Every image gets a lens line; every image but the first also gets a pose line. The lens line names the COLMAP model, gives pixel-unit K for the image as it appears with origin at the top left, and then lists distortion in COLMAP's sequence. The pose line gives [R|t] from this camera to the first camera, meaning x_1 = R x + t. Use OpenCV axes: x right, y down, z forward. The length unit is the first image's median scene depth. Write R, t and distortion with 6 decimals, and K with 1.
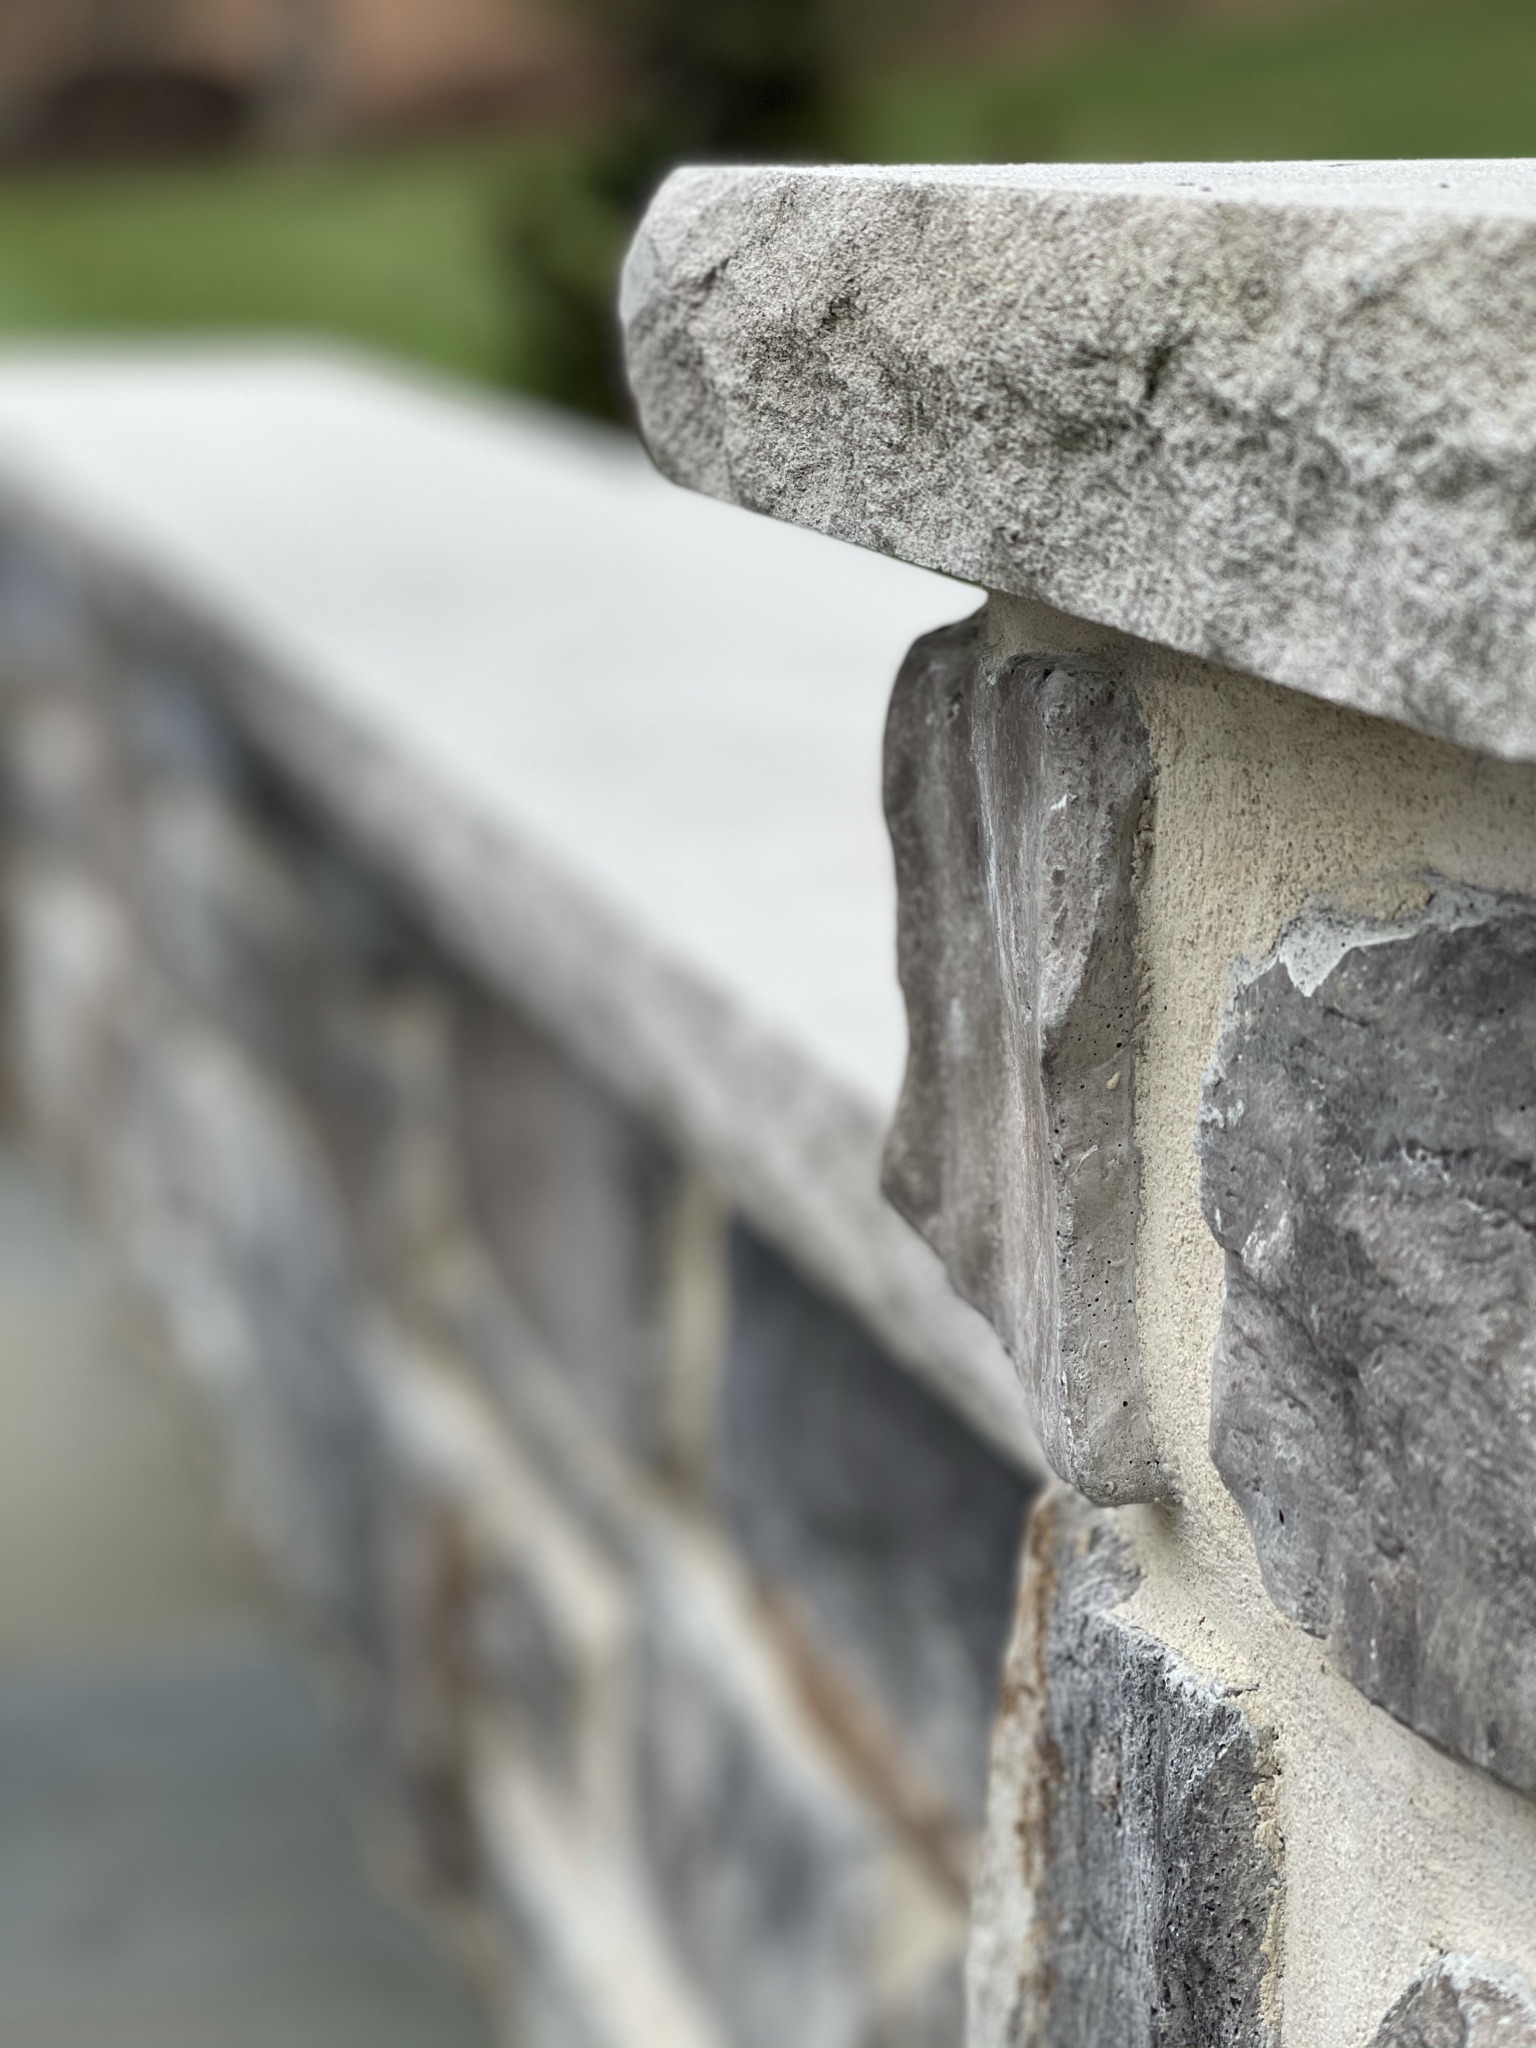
lens RADIAL K [[3847.9, 0, 766.9], [0, 3847.9, 1010.4], [0, 0, 1]] dist [0.198590, 0.000000]
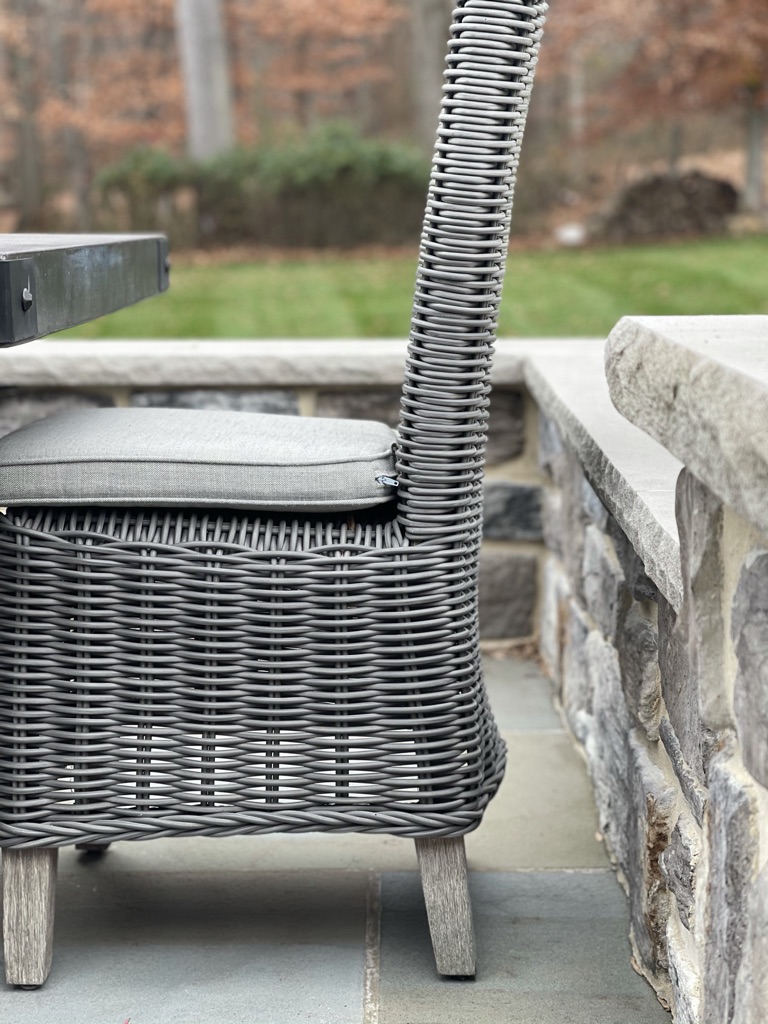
lens RADIAL K [[1923.9, 0, 383.9], [0, 1923.9, 513.8], [0, 0, 1]] dist [0.198590, 0.000000]
pose [[0.952919, 0.045465, -0.299797, 0.312277], [-0.065370, 0.996249, -0.056698, 0.060048], [0.296095, 0.073626, 0.952317, -0.669185]]
